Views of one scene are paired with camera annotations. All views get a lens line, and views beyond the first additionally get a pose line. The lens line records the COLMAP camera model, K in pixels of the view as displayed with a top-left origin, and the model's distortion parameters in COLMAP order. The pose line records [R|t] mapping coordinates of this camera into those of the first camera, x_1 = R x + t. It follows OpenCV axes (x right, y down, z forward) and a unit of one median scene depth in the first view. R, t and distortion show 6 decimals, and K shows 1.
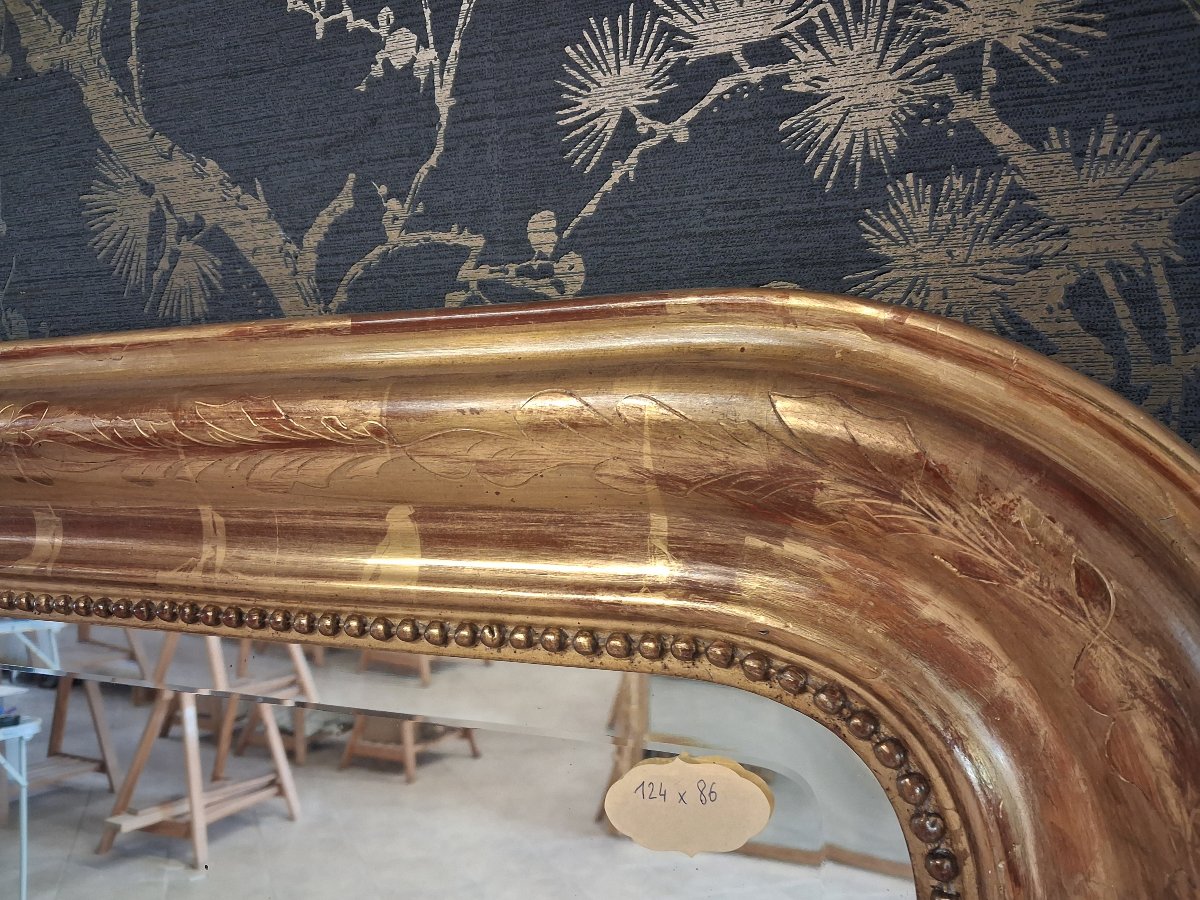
lens RADIAL K [[1037.7, 0, 613.1], [0, 1037.7, 480.8], [0, 0, 1]] dist [-0.023324, -0.004417]
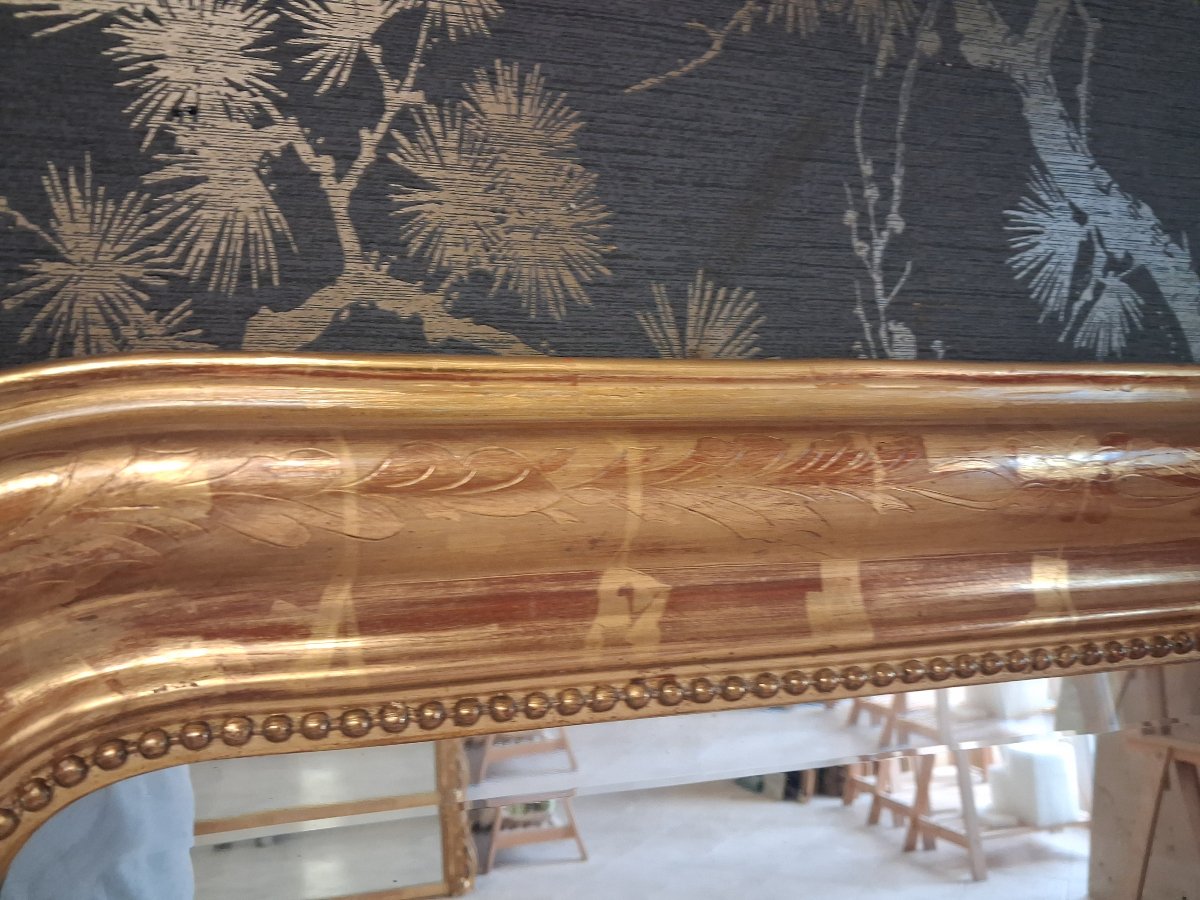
lens RADIAL K [[1037.7, 0, 593.2], [0, 1037.7, 461.7], [0, 0, 1]] dist [-0.023324, -0.004417]
pose [[0.753658, 0.003591, 0.657257, -1.447999], [0.044086, 0.997457, -0.056003, -0.017410], [-0.655786, 0.071183, 0.751583, 0.584216]]
